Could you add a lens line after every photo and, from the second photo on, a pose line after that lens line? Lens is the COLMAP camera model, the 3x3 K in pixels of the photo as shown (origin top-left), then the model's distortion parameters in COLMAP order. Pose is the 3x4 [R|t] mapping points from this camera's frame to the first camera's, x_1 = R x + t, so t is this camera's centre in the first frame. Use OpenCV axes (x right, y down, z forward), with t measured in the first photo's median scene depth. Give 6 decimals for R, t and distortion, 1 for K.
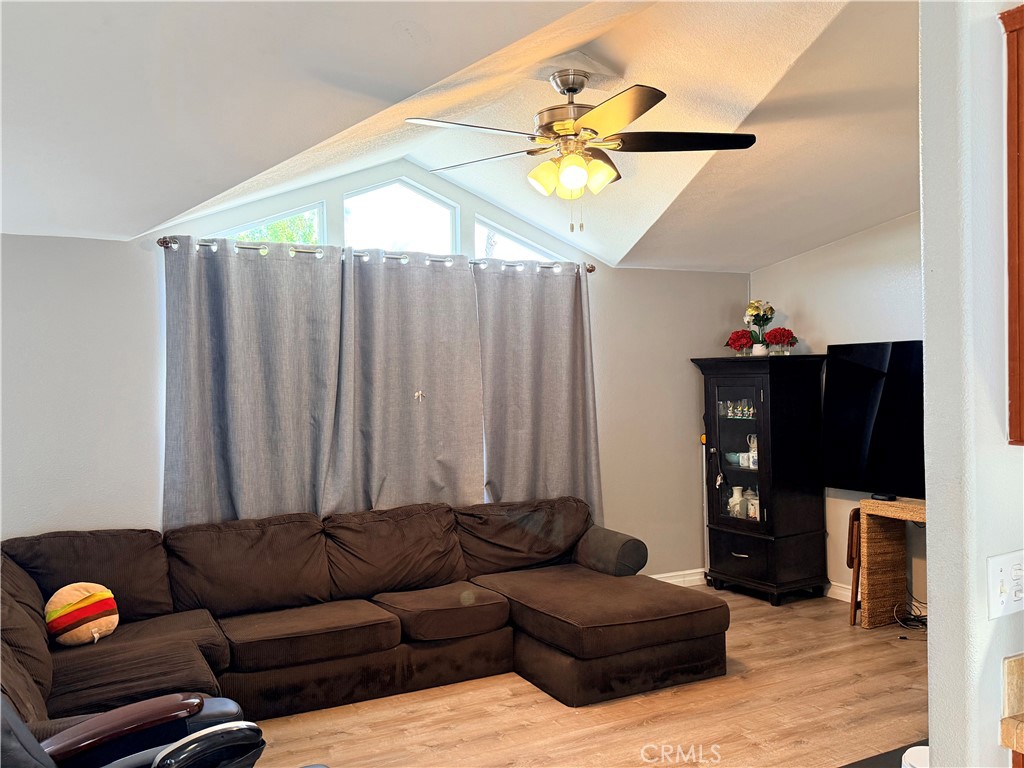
lens RADIAL K [[879.8, 0, 512.0], [0, 879.8, 384.0], [0, 0, 1]] dist [0.216541, -0.493256]
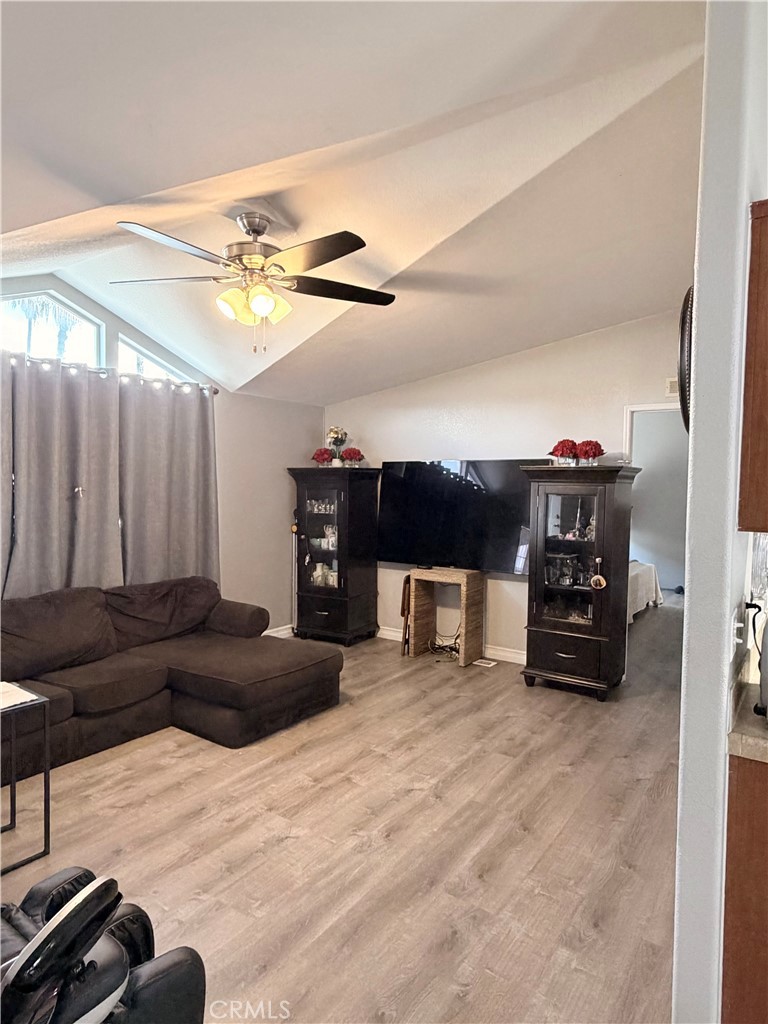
lens RADIAL K [[623.6, 0, 384.0], [0, 623.6, 512.0], [0, 0, 1]] dist [-0.003574, -0.000112]
pose [[0.891860, 0.004664, 0.452287, -0.106483], [-0.020622, 0.999326, 0.030358, 0.006944], [-0.451841, -0.036402, 0.891356, 0.130511]]
